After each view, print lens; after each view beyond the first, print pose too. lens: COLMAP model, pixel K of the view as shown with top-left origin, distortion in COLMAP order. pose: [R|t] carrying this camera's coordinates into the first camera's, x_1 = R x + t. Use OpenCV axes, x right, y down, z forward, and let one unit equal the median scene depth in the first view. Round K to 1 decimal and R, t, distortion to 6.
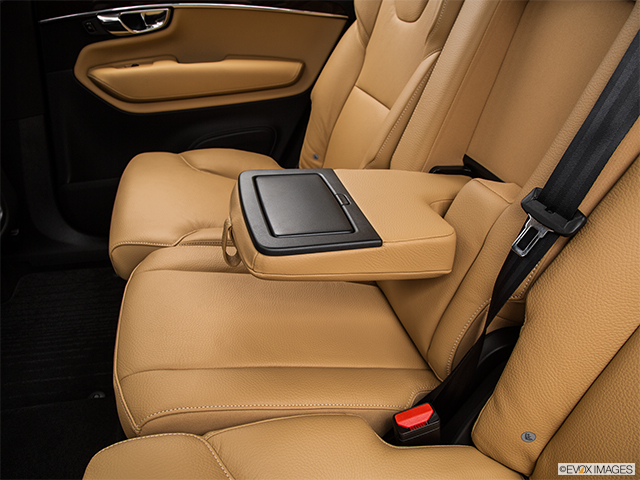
lens RADIAL K [[498.3, 0, 316.5], [0, 498.3, 239.7], [0, 0, 1]] dist [-0.104573, 0.052843]
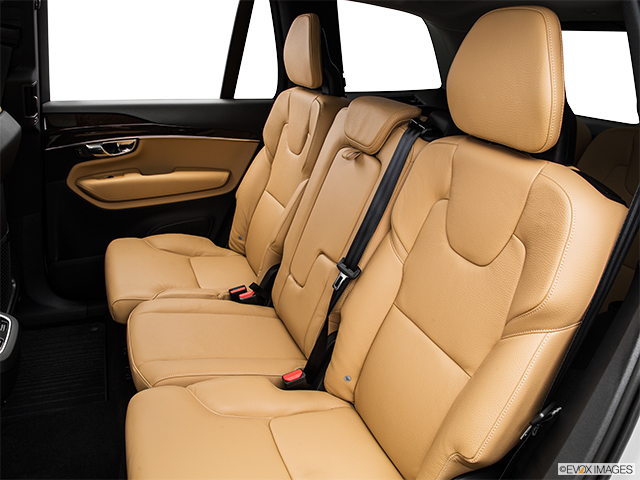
lens RADIAL K [[498.3, 0, 315.3], [0, 498.3, 234.8], [0, 0, 1]] dist [-0.104573, 0.052843]
pose [[0.989891, -0.033344, 0.137854, 0.015783], [0.052449, 0.989129, -0.137376, 0.037062], [-0.131775, 0.143218, 0.980879, -0.469585]]
